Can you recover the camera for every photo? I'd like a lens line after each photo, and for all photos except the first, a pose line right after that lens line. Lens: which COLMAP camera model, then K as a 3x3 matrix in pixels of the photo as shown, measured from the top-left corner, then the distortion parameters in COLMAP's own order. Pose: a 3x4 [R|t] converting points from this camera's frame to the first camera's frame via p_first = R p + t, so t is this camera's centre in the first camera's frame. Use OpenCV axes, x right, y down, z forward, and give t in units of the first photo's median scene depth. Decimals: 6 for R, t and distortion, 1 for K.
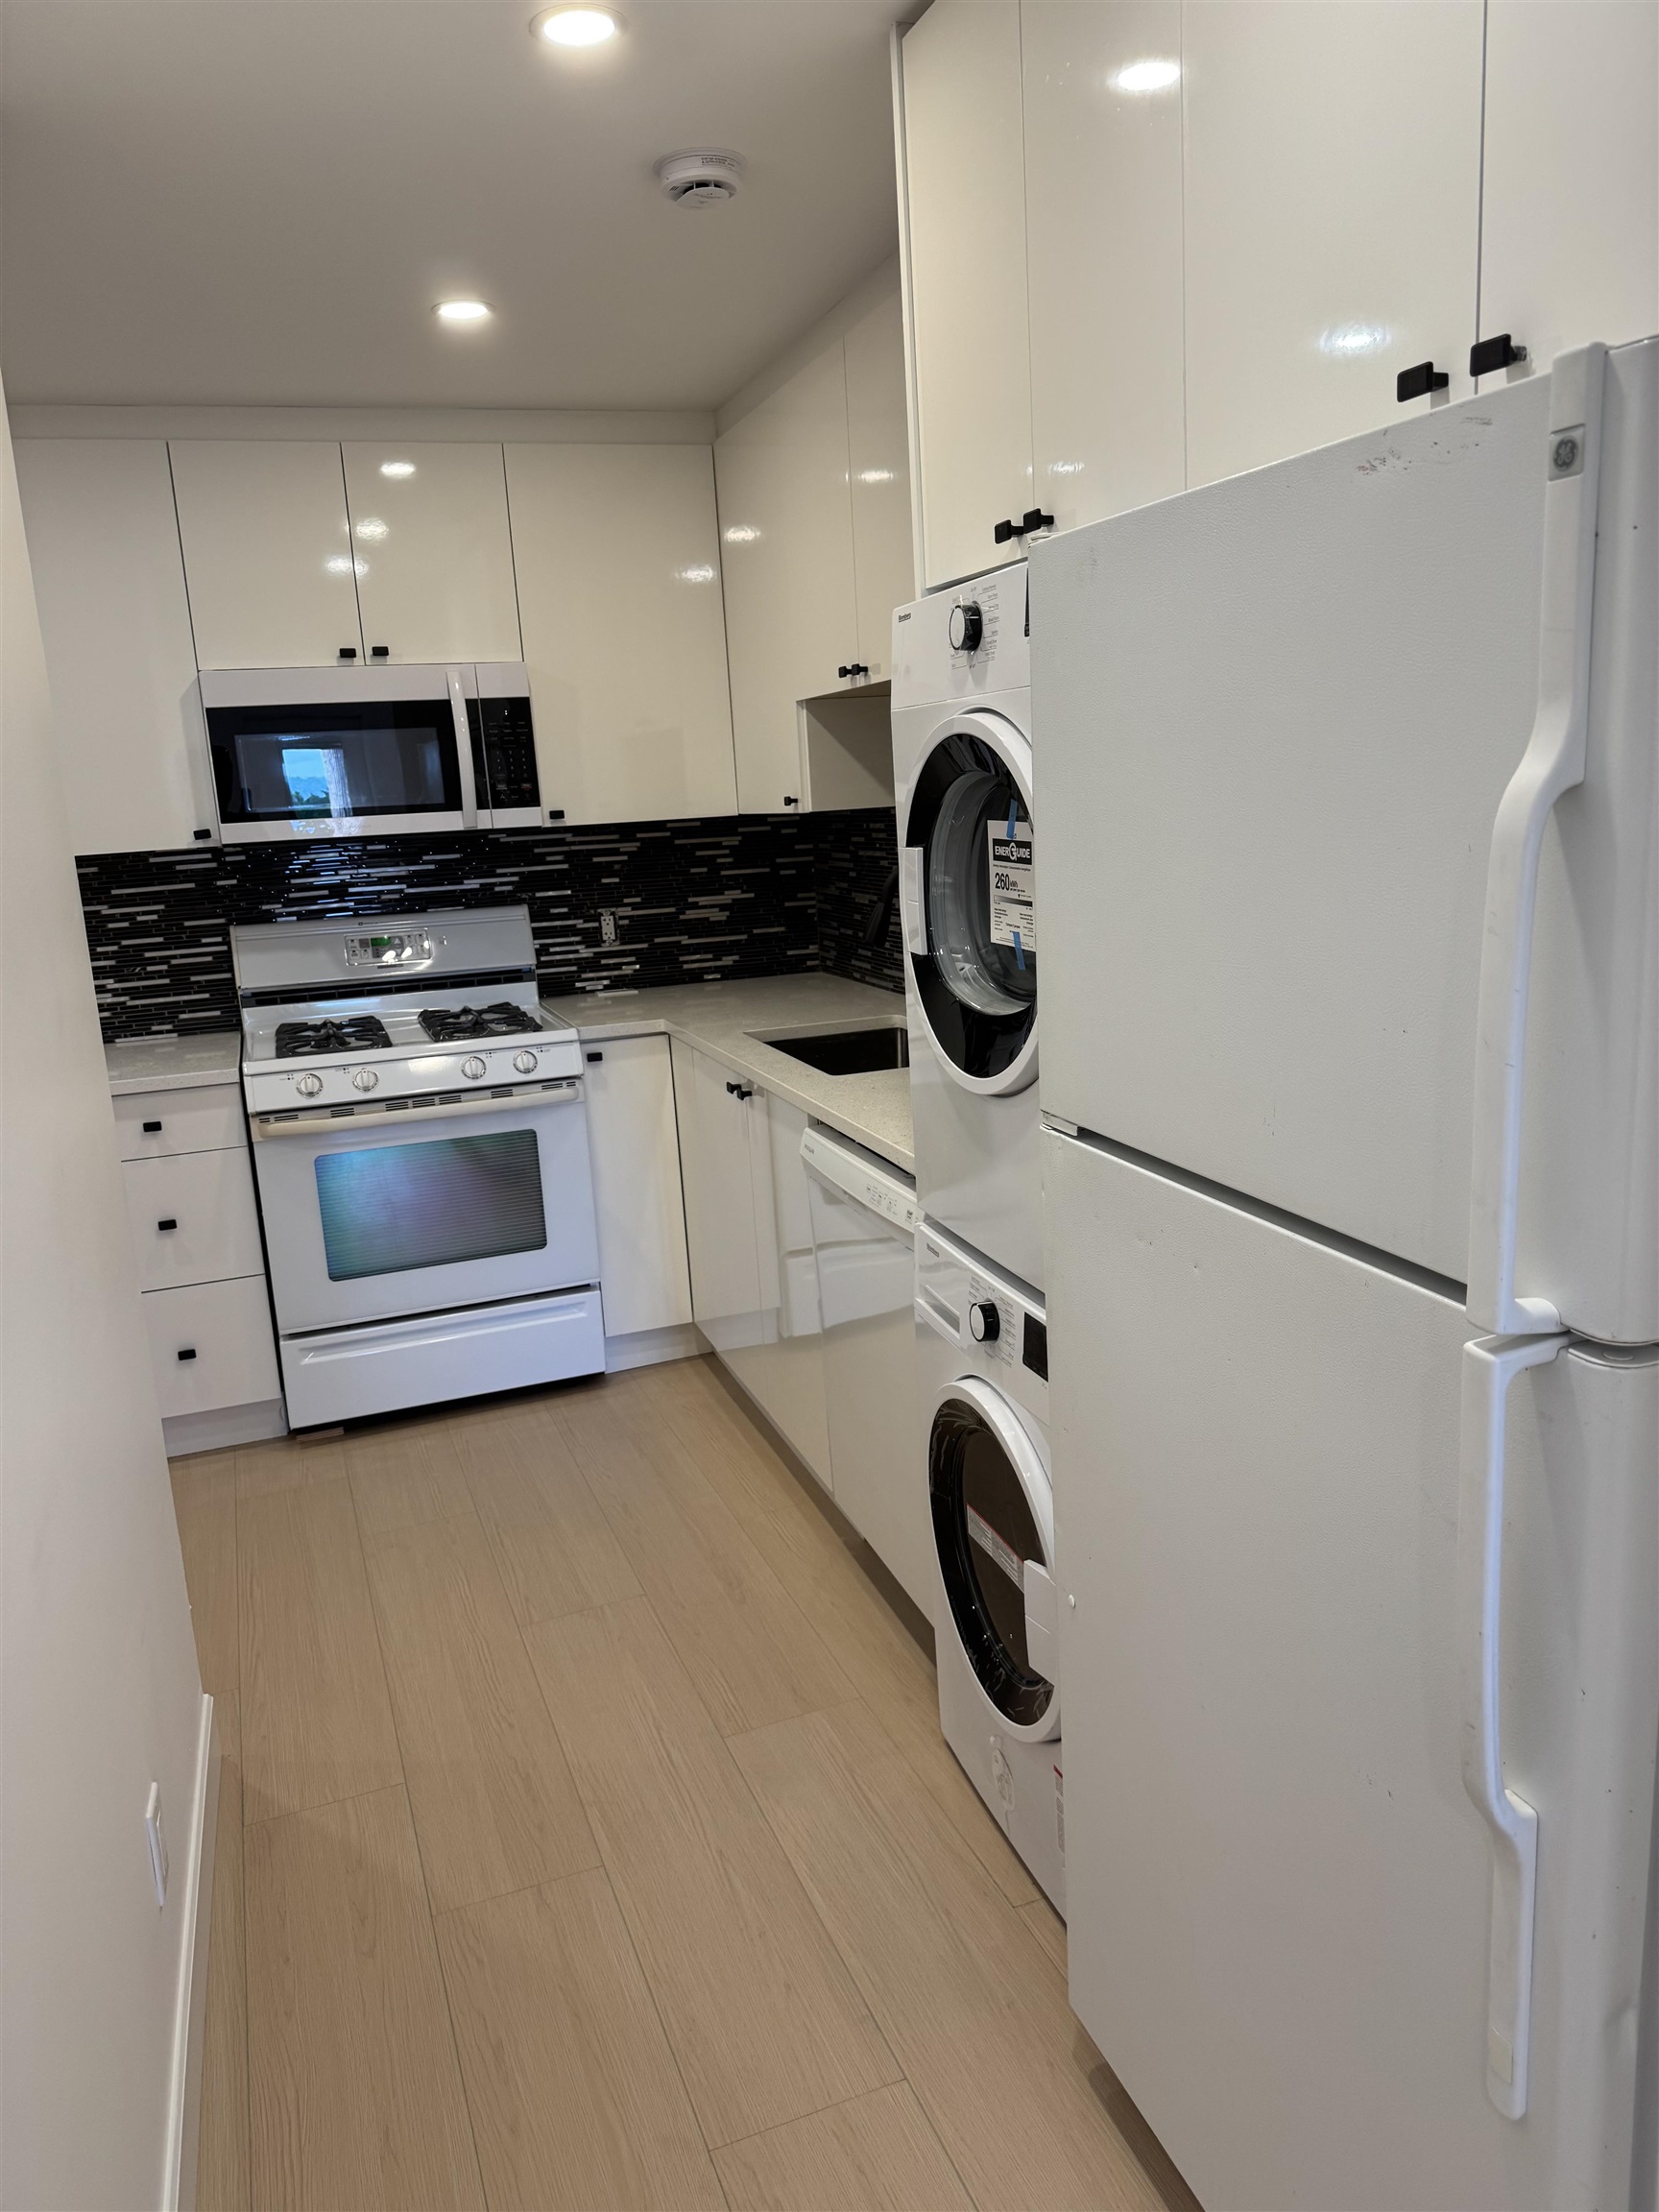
lens RADIAL K [[1578.0, 0, 837.6], [0, 1578.0, 1095.5], [0, 0, 1]] dist [0.030987, -0.003454]
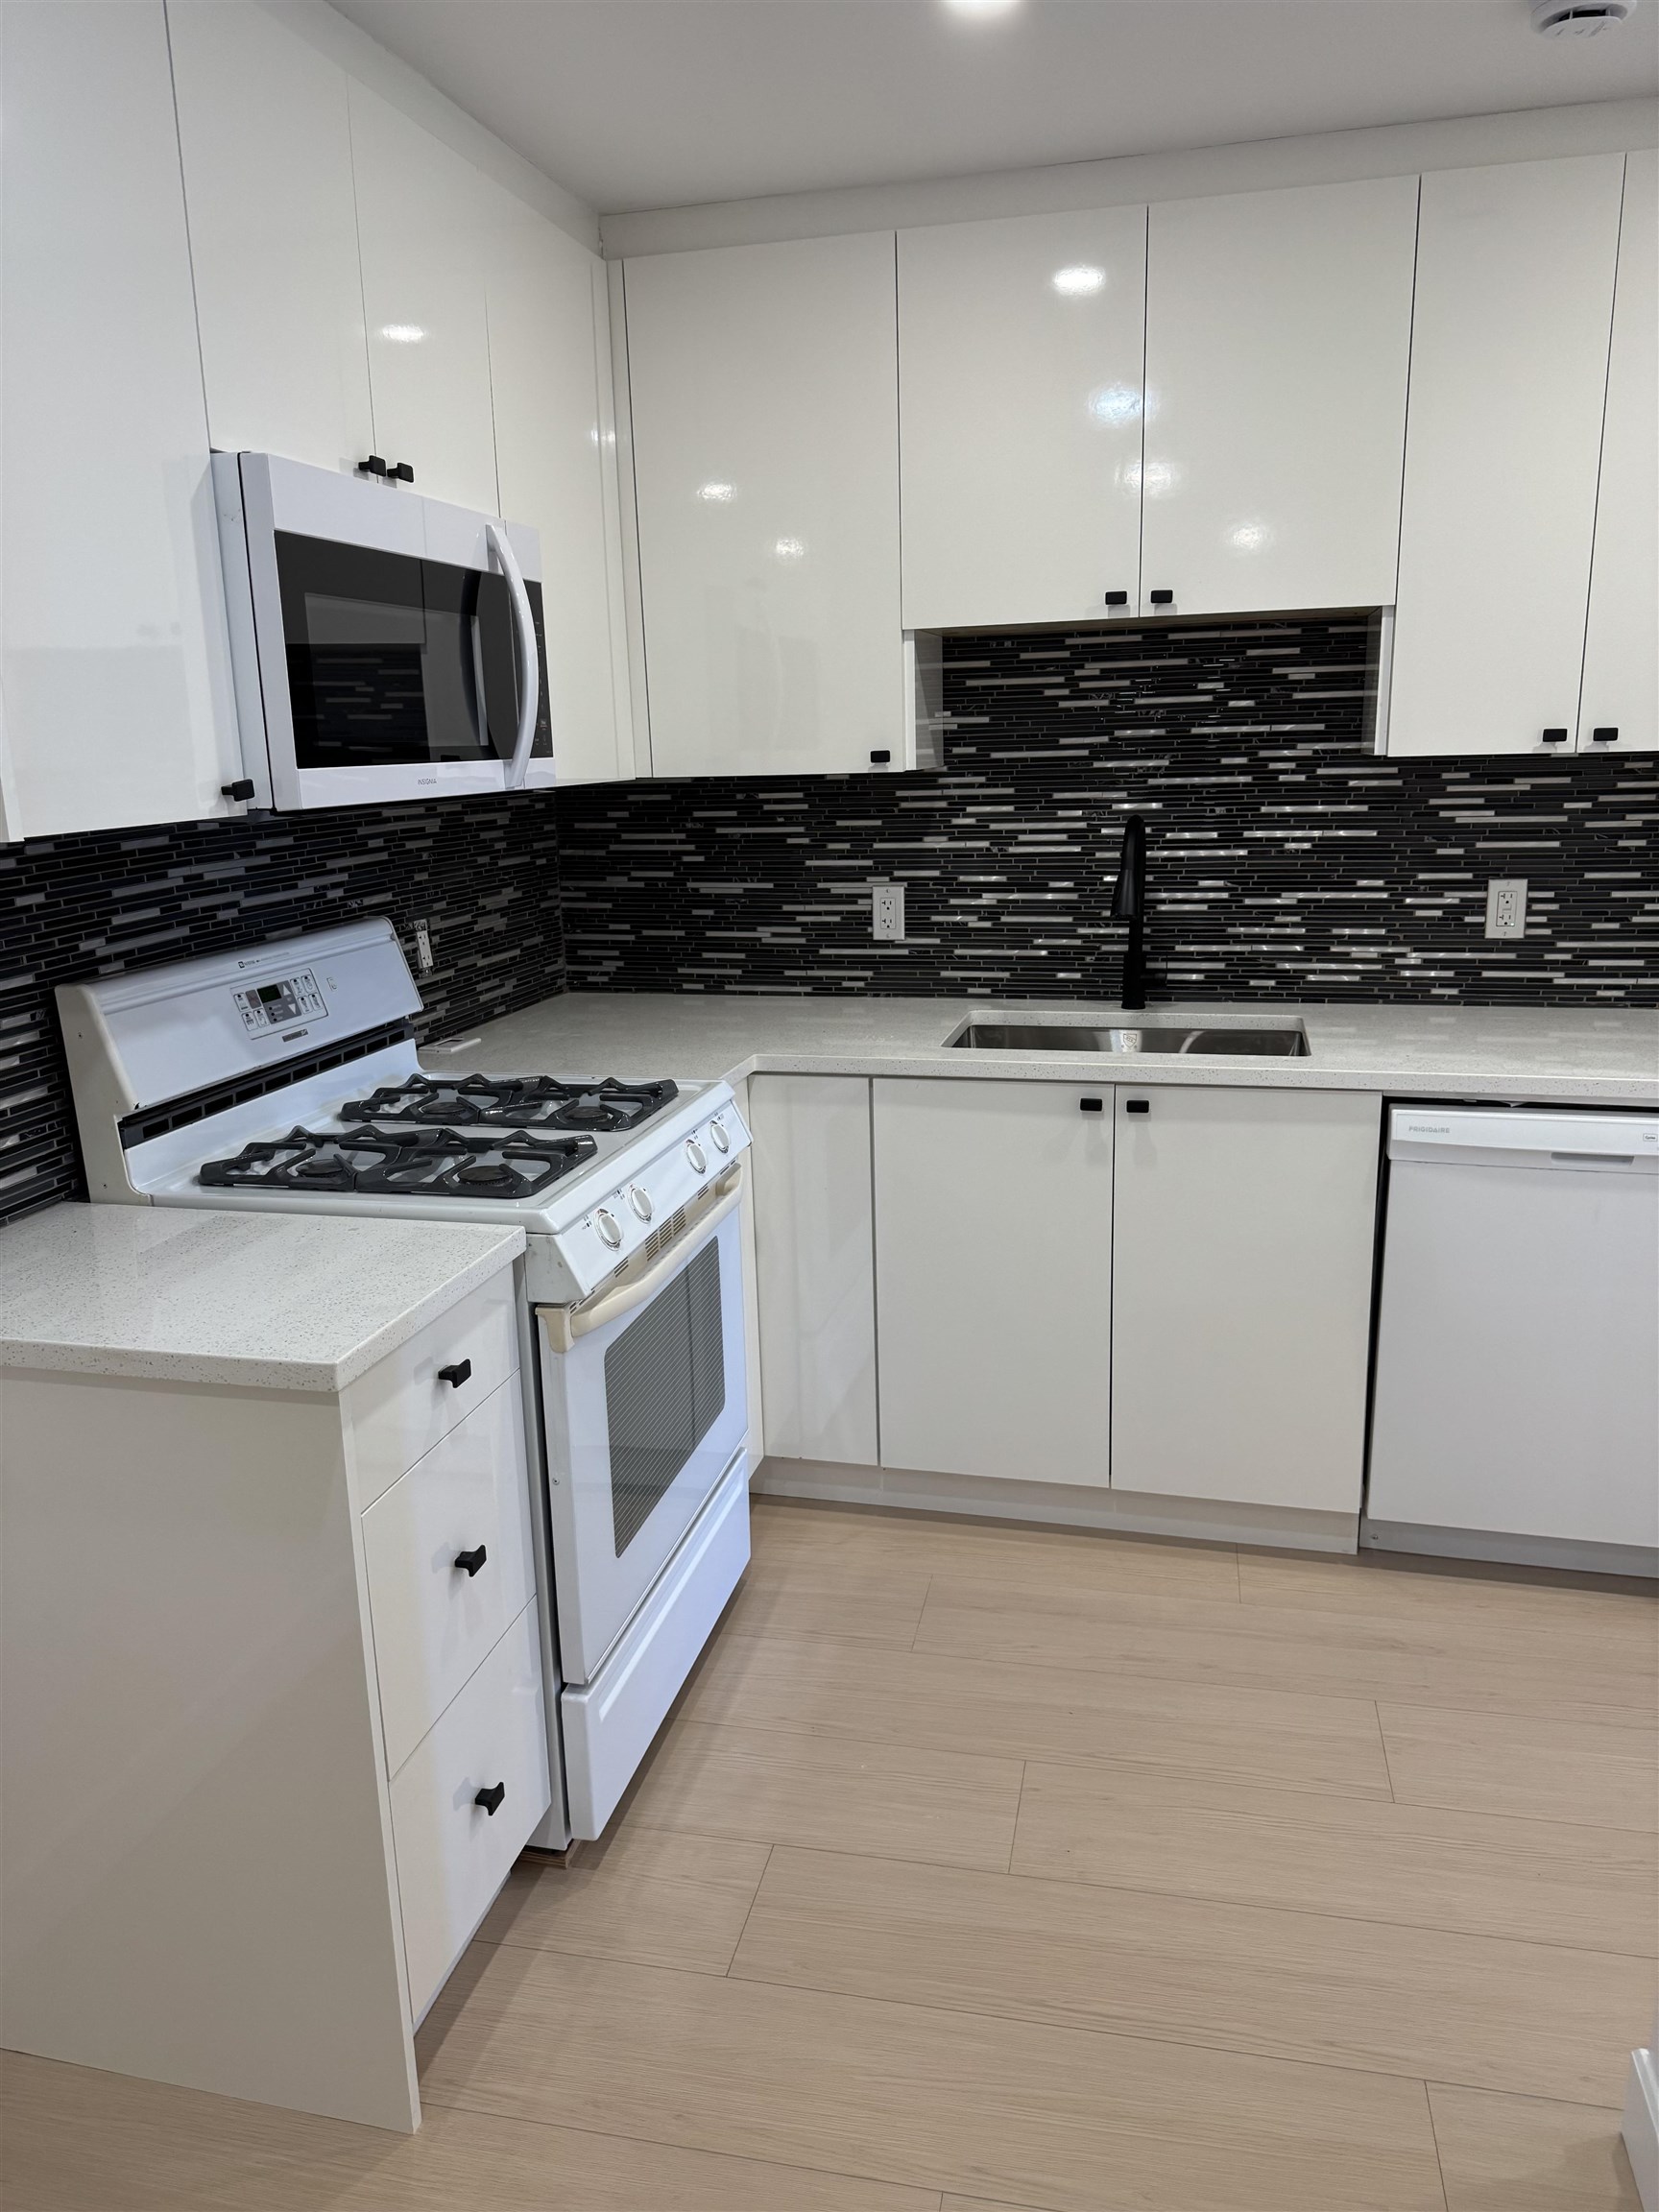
lens RADIAL K [[1578.0, 0, 830.9], [0, 1578.0, 1120.4], [0, 0, 1]] dist [0.030987, -0.003454]
pose [[0.546573, -0.157946, 0.822381, -0.626885], [0.154919, 0.984172, 0.086057, -0.068569], [-0.822957, 0.080366, 0.562391, 0.510576]]
